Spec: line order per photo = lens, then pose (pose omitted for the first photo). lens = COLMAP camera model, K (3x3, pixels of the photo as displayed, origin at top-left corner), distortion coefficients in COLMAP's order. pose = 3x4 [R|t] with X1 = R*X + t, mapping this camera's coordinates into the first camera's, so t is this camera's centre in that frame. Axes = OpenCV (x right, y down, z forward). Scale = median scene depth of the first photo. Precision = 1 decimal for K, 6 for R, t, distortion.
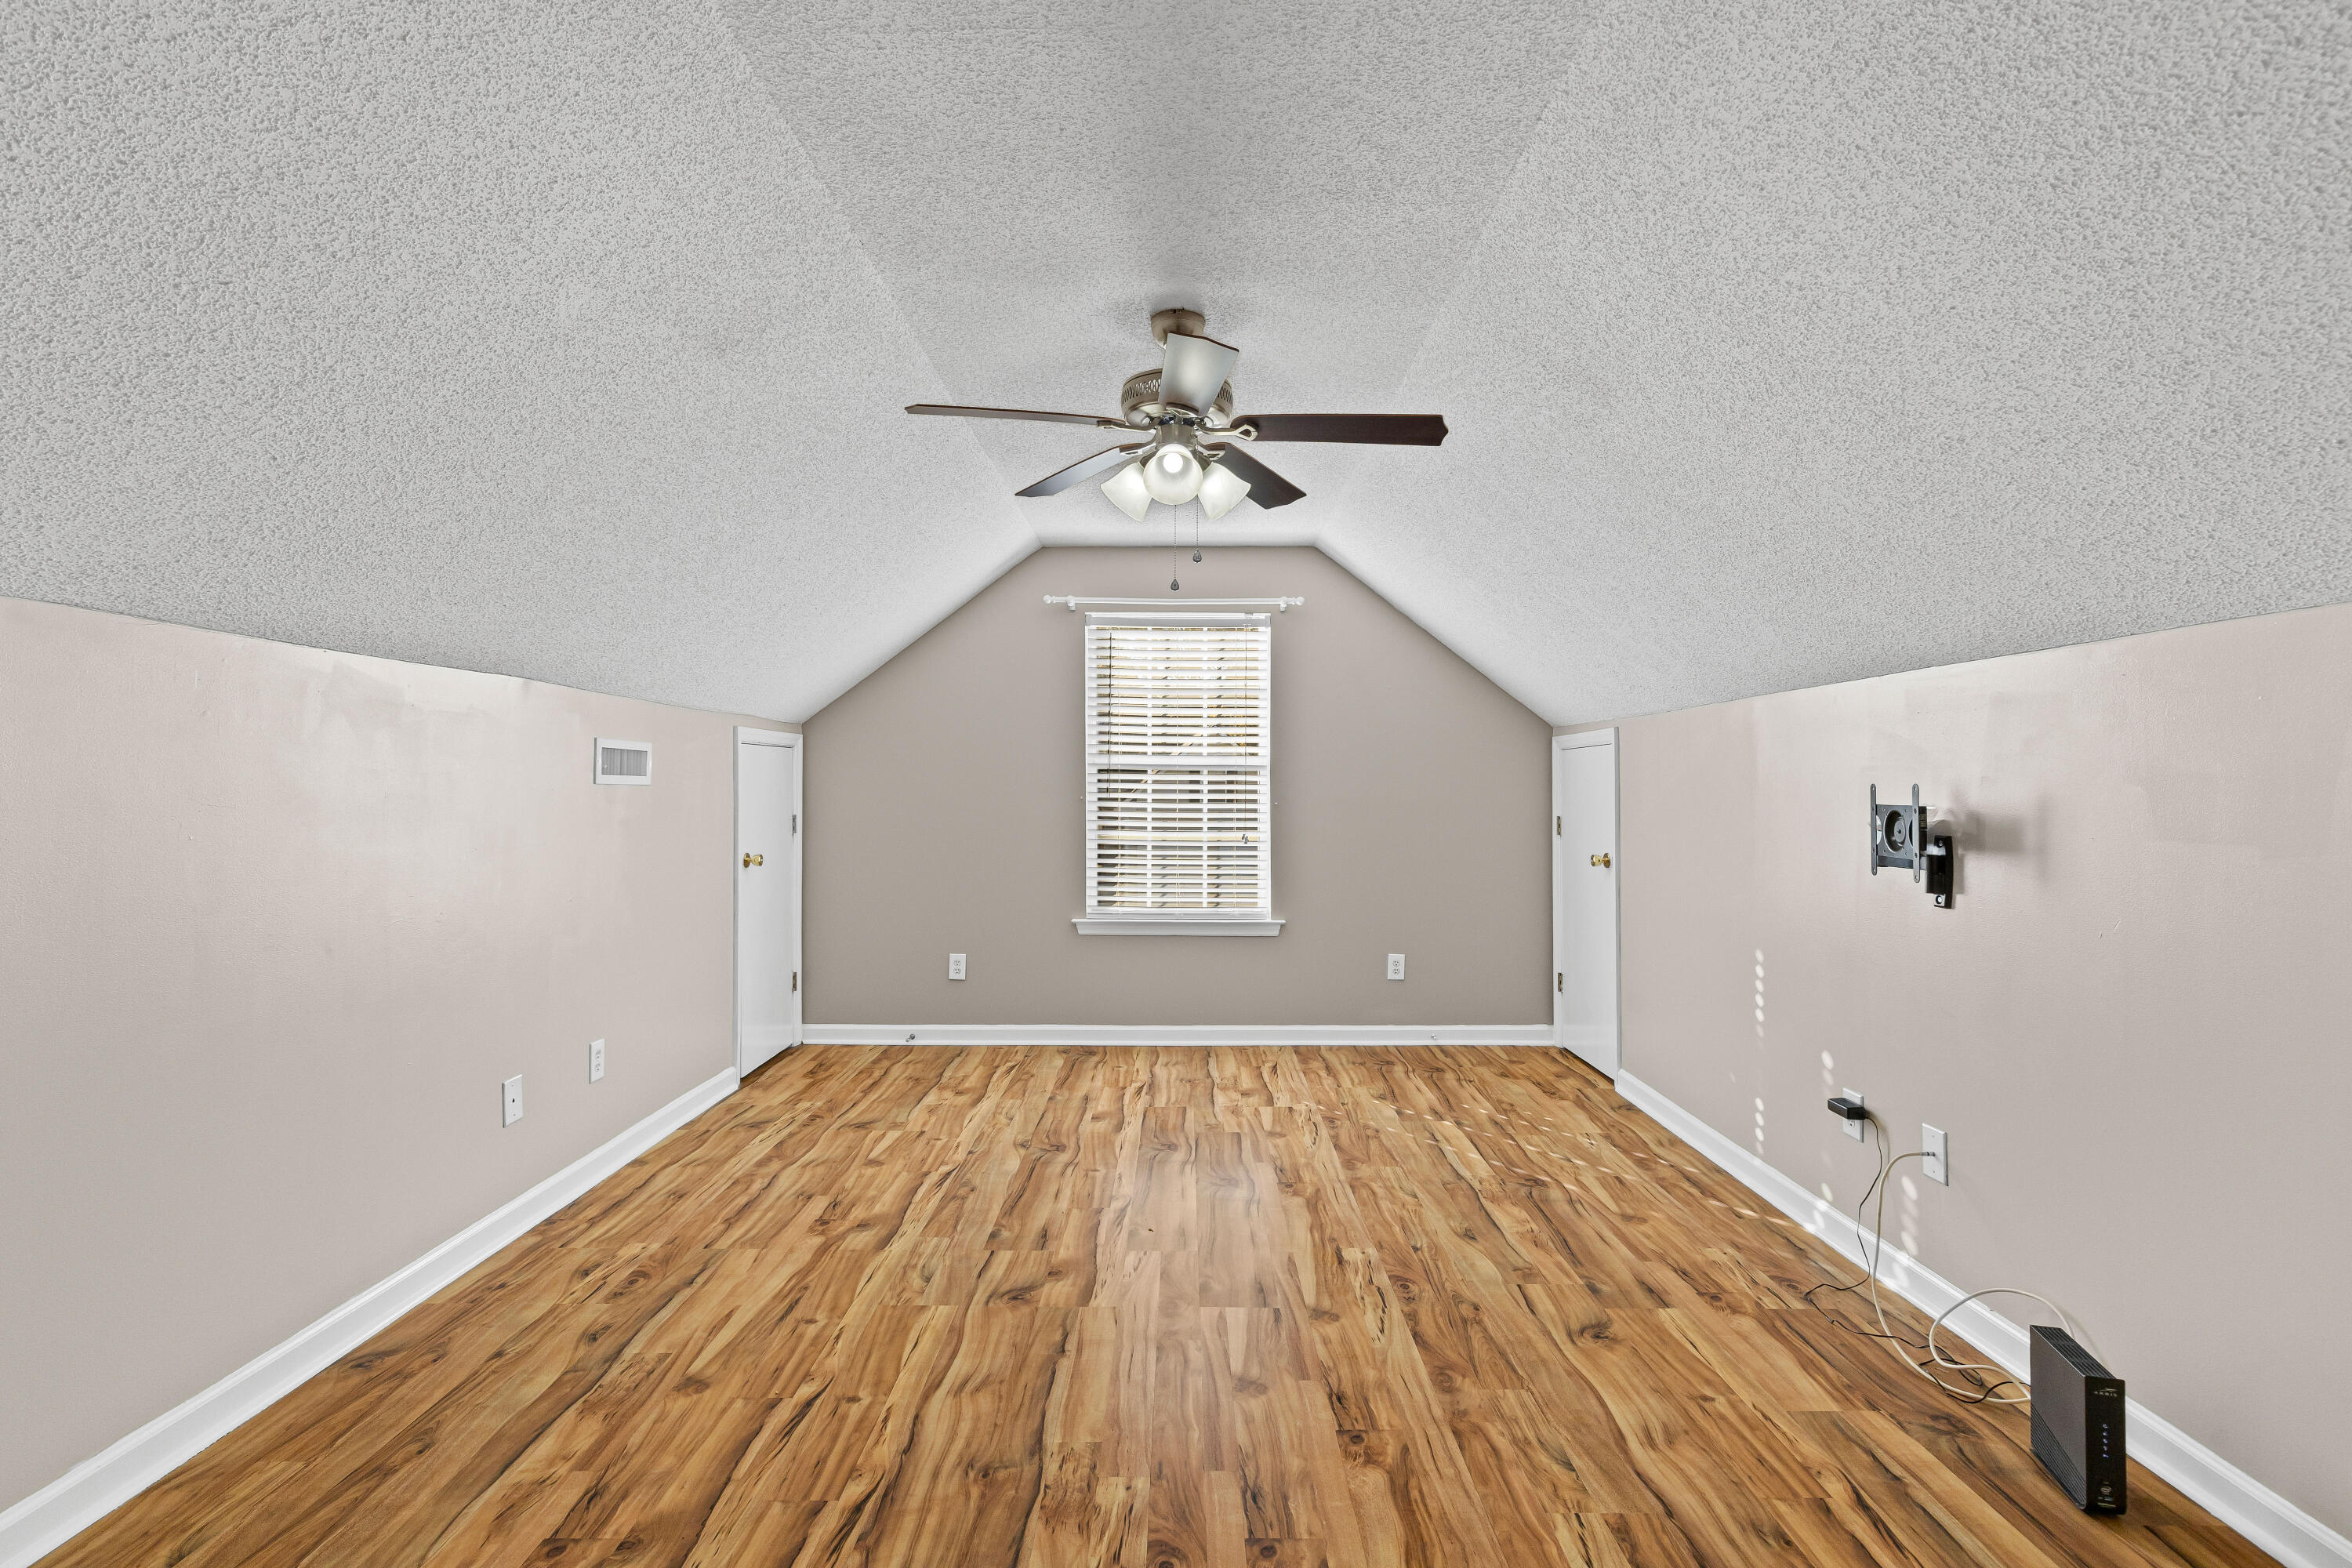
lens RADIAL K [[1158.3, 0, 1176.4], [0, 1158.3, 771.4], [0, 0, 1]] dist [0.002256, -0.000458]
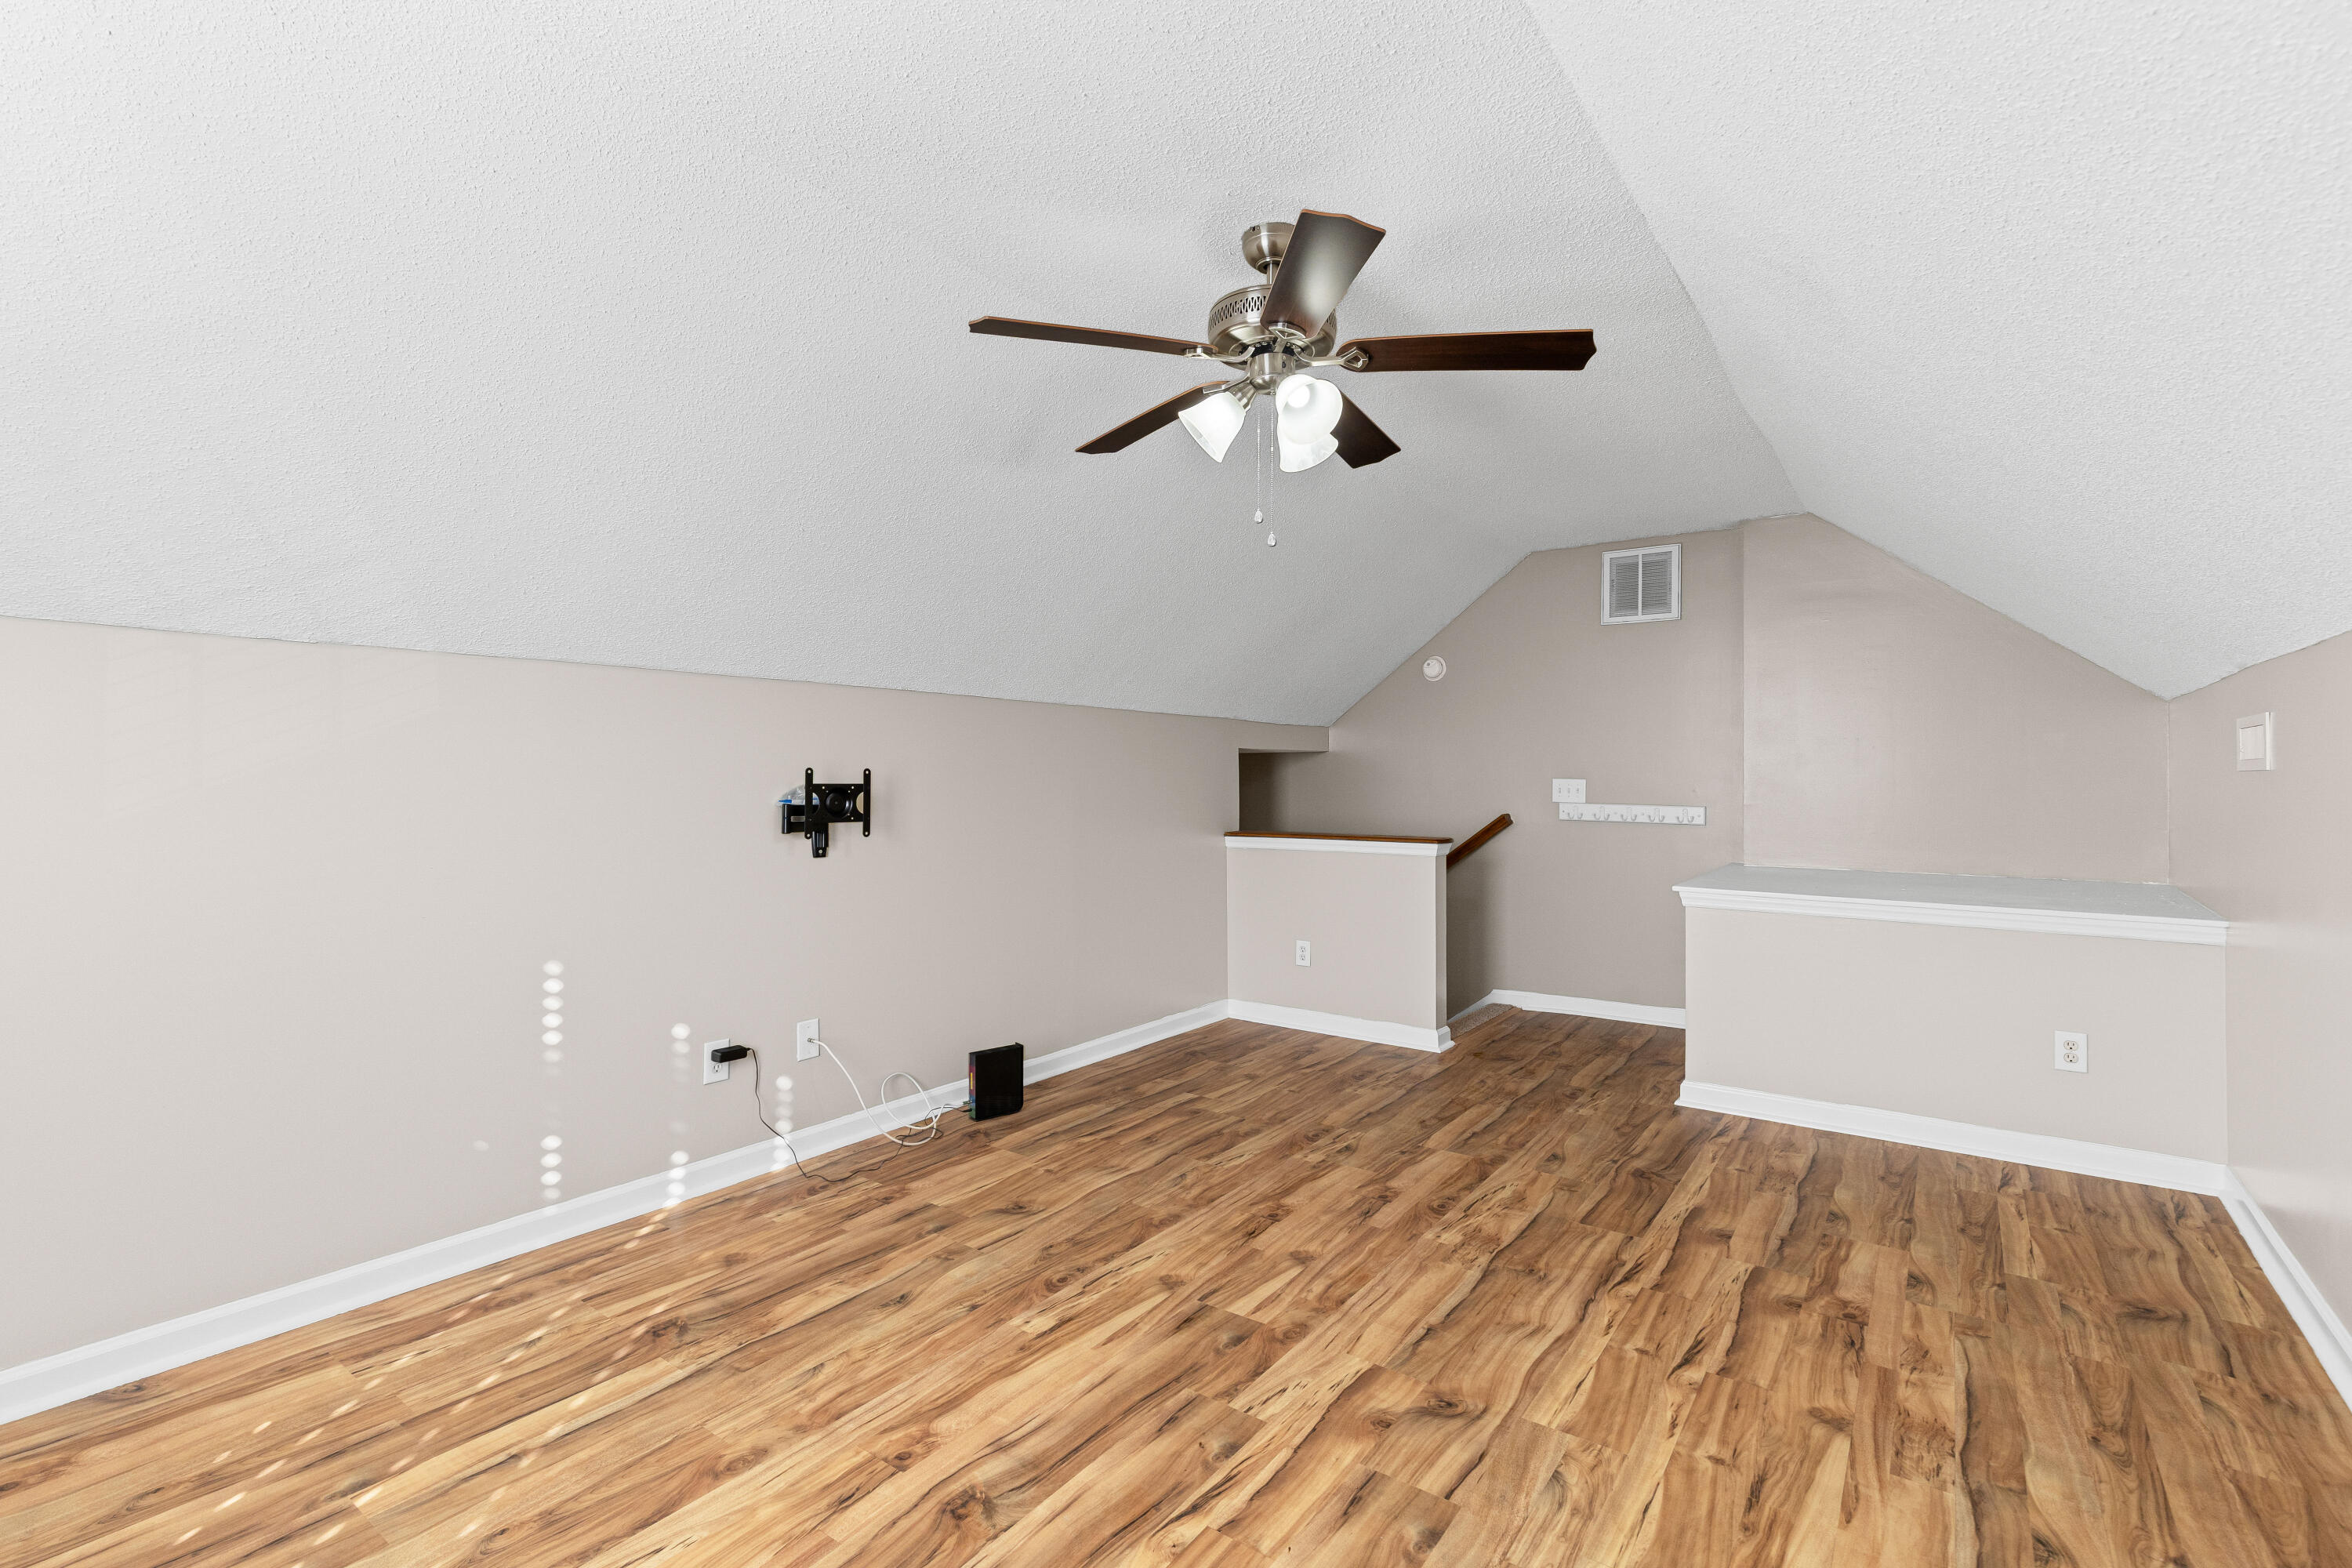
lens RADIAL K [[1158.3, 0, 1164.0], [0, 1158.3, 794.6], [0, 0, 1]] dist [0.002256, -0.000458]
pose [[-0.832556, -0.011641, 0.553819, -0.432378], [-0.010043, 0.999932, 0.005919, 0.028127], [-0.553850, -0.000634, -0.832616, 1.853023]]
